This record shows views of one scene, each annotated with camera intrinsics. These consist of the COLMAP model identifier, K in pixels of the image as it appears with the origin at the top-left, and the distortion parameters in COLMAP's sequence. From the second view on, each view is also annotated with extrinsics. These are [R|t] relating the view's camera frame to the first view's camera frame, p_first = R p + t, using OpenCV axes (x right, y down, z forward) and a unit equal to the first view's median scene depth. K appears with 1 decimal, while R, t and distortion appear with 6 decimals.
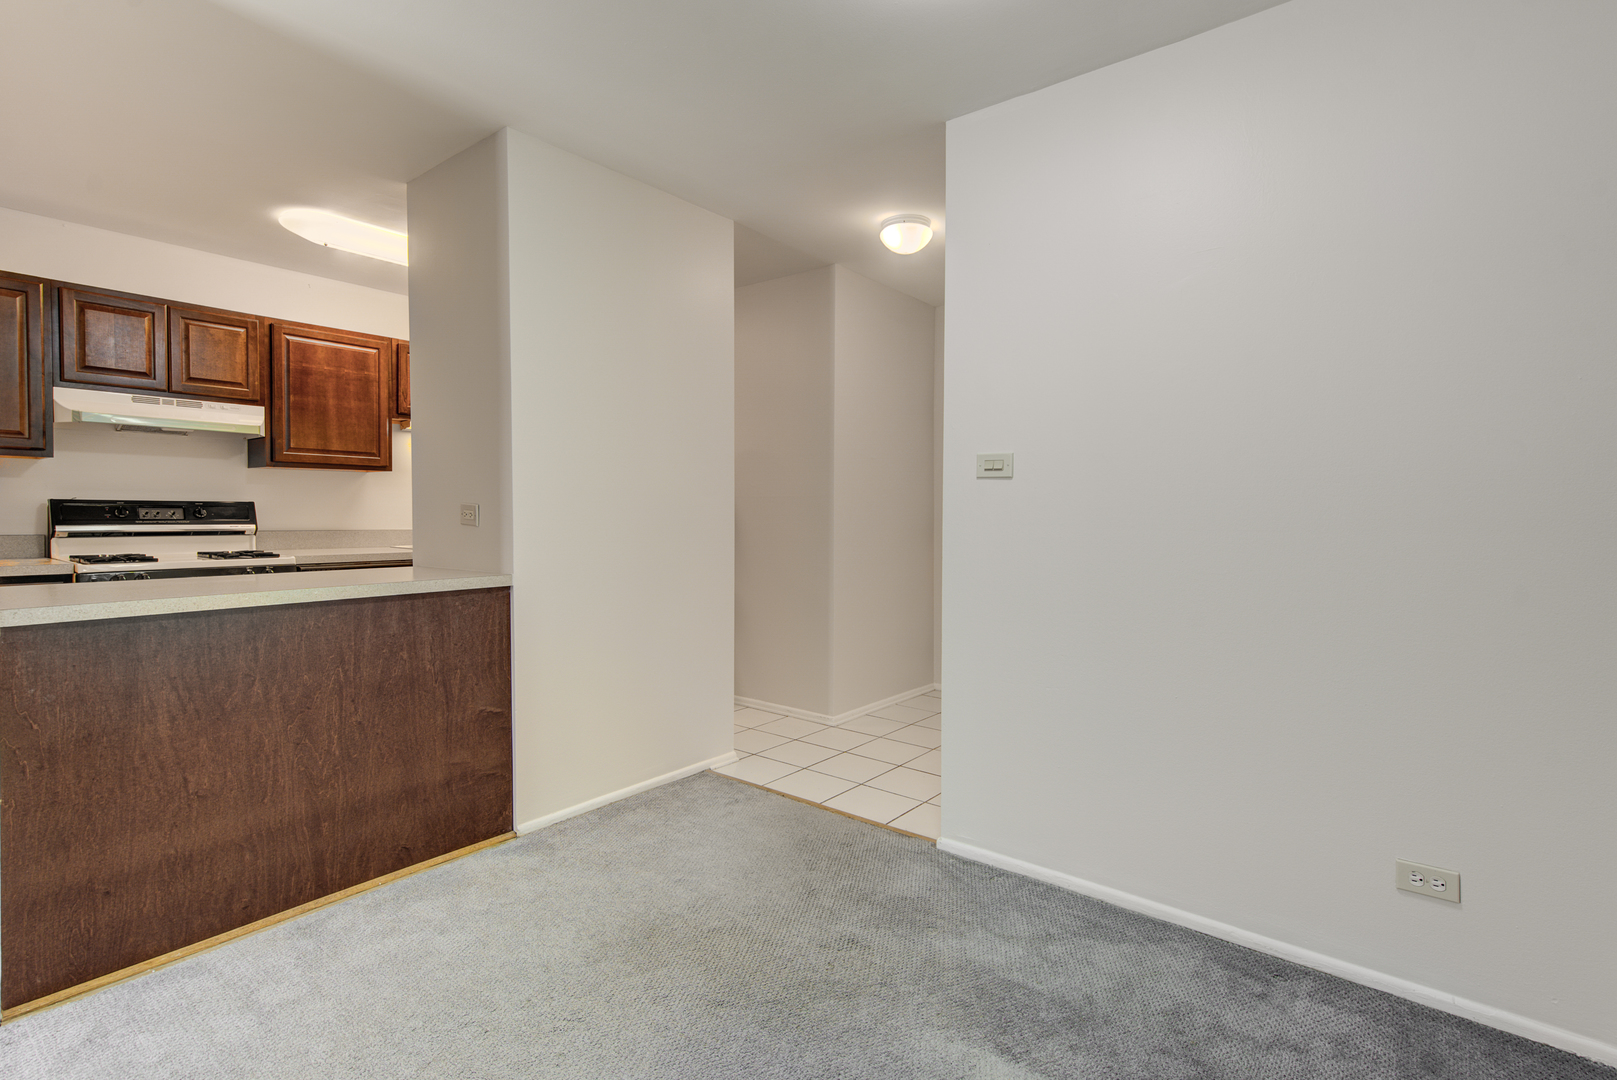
lens RADIAL K [[744.6, 0, 849.3], [0, 744.6, 520.1], [0, 0, 1]] dist [0.002664, 0.000524]
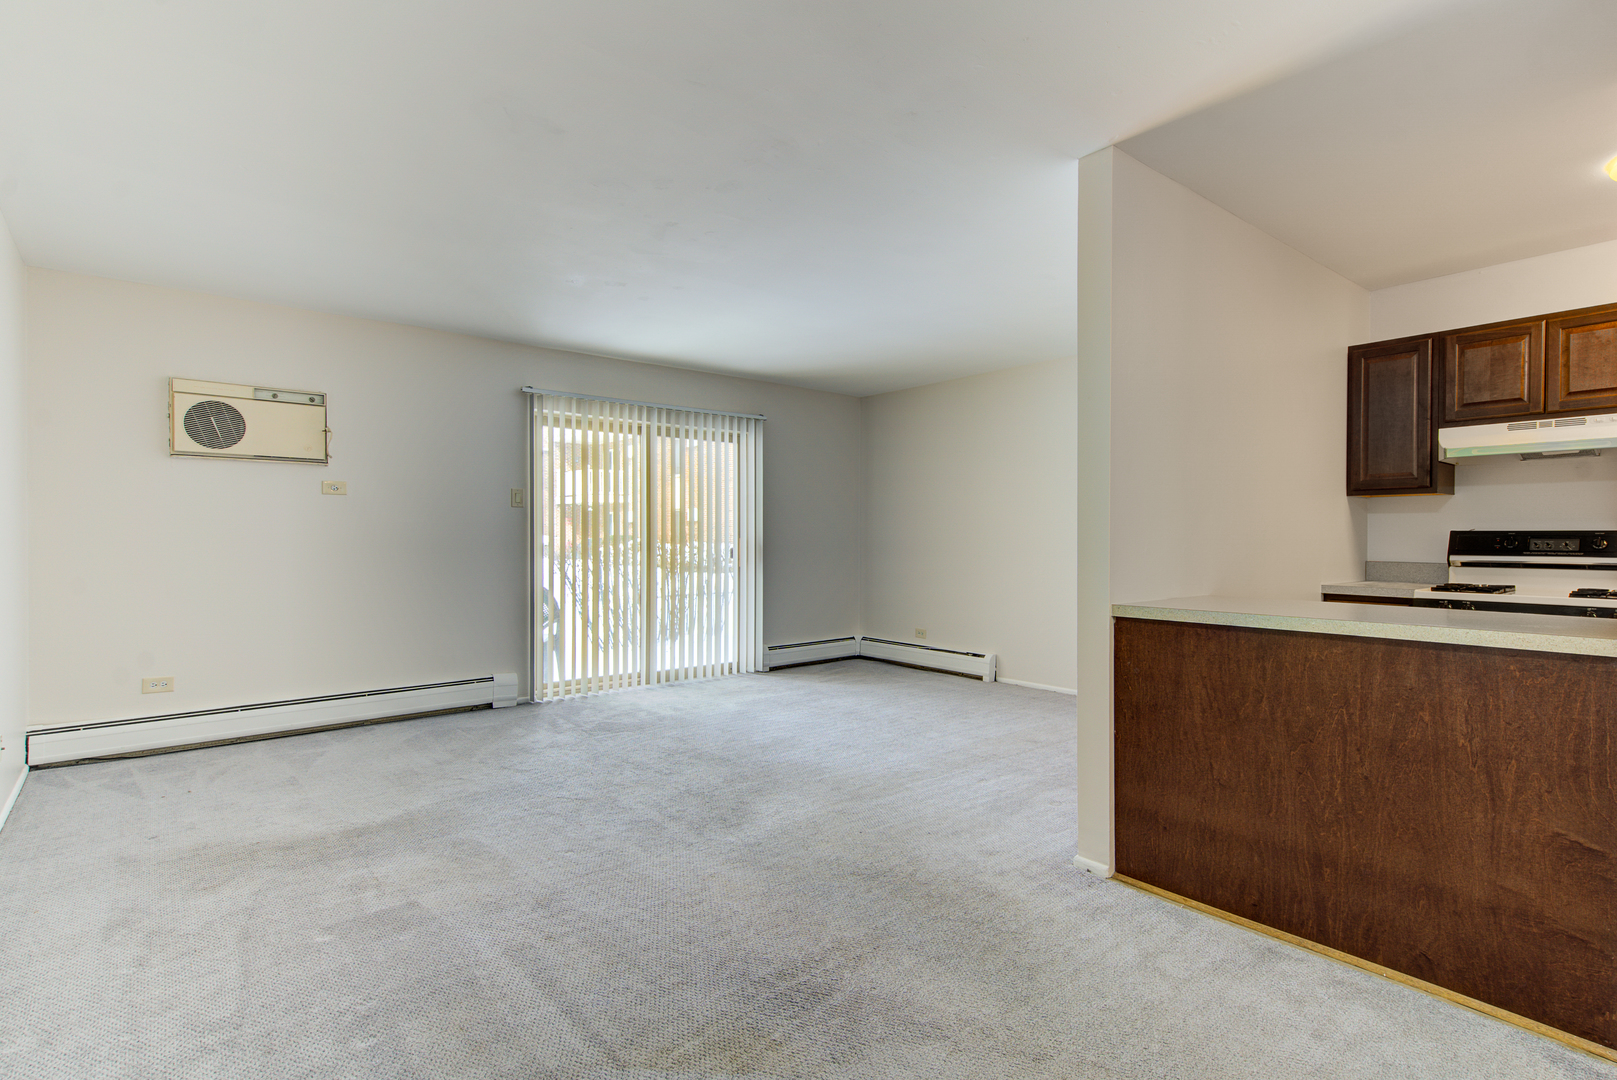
lens RADIAL K [[766.0, 0, 808.5], [0, 766.0, 540.0], [0, 0, 1]] dist [0.003593, 0.000935]
pose [[-0.226603, -0.004384, -0.973977, 0.362105], [-0.014328, 0.999897, -0.001167, -0.000156], [0.973882, 0.013691, -0.226642, 0.523934]]
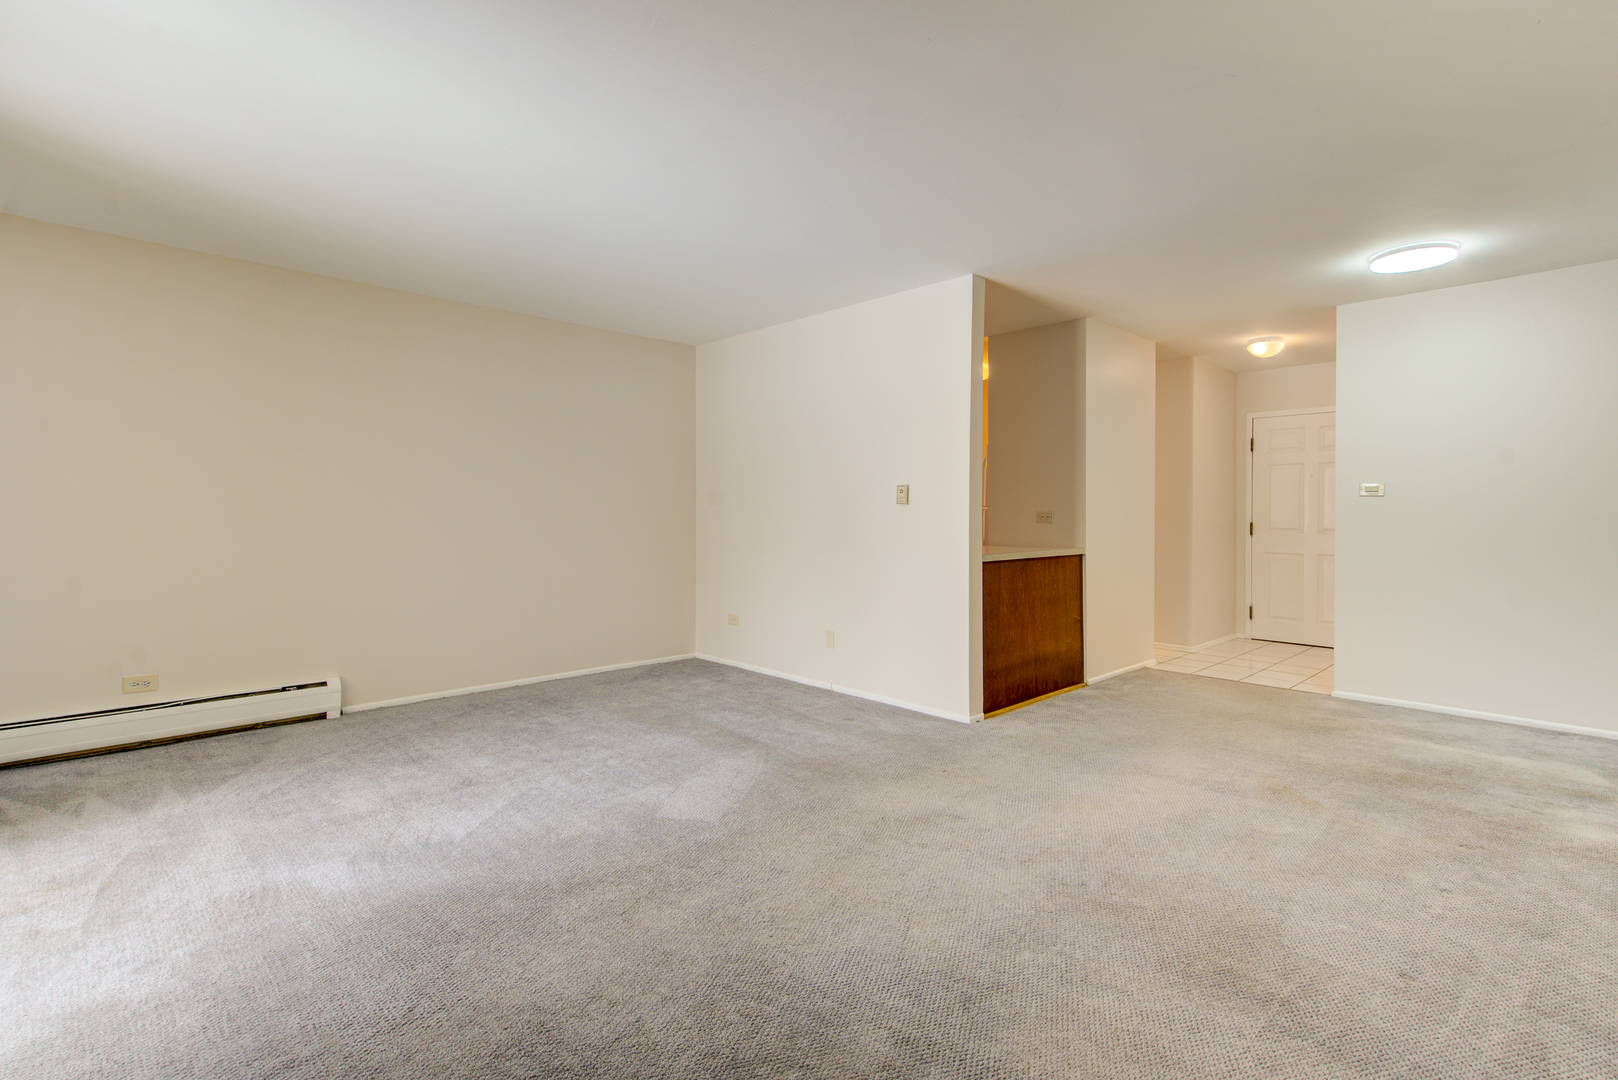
lens RADIAL K [[745.1, 0, 849.9], [0, 745.1, 520.1], [0, 0, 1]] dist [0.002664, 0.000524]
pose [[0.989947, -0.004115, -0.141377, -0.848058], [0.003329, 0.999978, -0.005800, 0.011660], [0.141398, 0.005271, 0.989939, -1.069571]]
